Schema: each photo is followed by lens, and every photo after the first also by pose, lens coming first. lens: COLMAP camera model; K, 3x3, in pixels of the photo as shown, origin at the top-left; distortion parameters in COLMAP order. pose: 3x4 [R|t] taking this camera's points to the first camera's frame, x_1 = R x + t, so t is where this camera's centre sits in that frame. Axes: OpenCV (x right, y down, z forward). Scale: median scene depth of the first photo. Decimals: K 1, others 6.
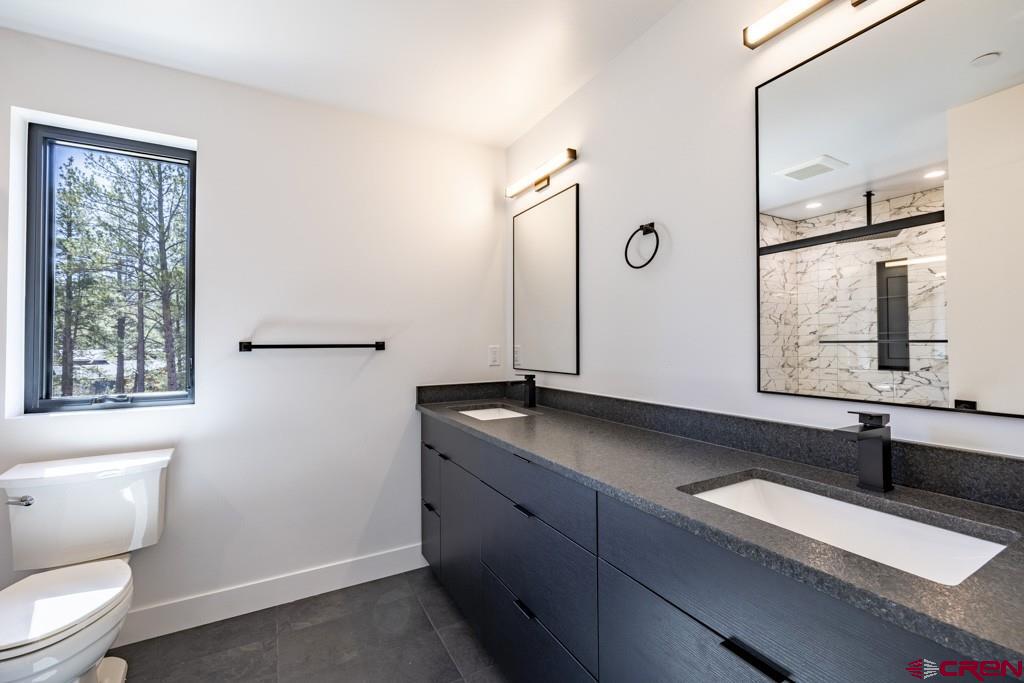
lens RADIAL K [[437.3, 0, 510.4], [0, 437.3, 337.5], [0, 0, 1]] dist [0.029928, 0.000036]
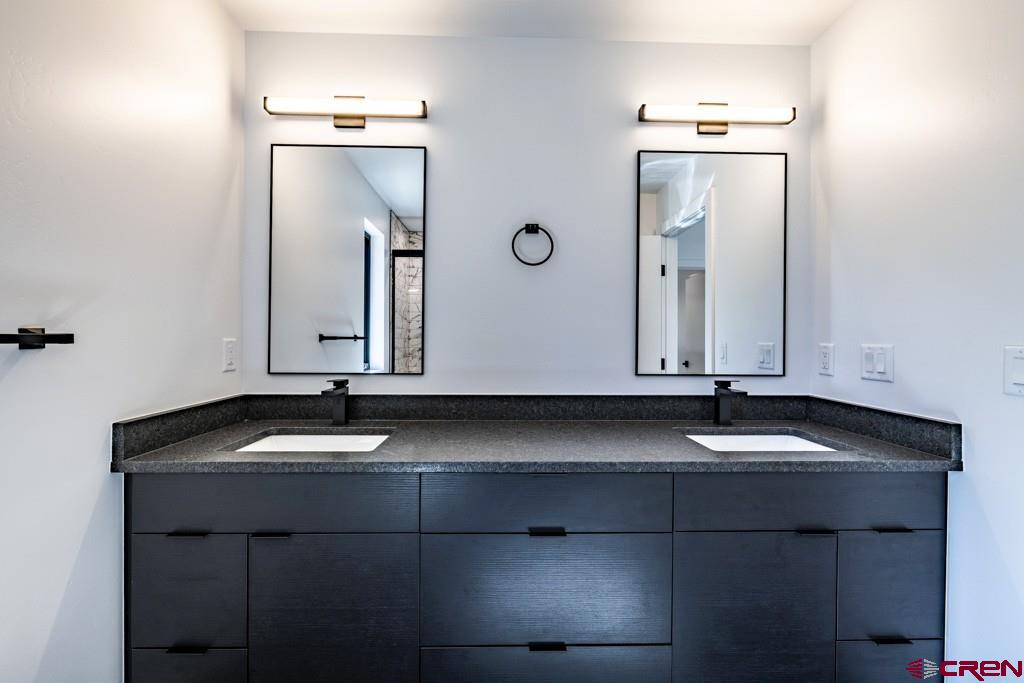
lens RADIAL K [[440.0, 0, 511.2], [0, 440.0, 337.0], [0, 0, 1]] dist [0.002924, -0.000049]
pose [[0.452267, 0.006354, 0.891860, -0.522656], [-0.024633, 0.999682, 0.005369, 0.004229], [-0.891542, -0.024397, 0.452280, 0.461797]]
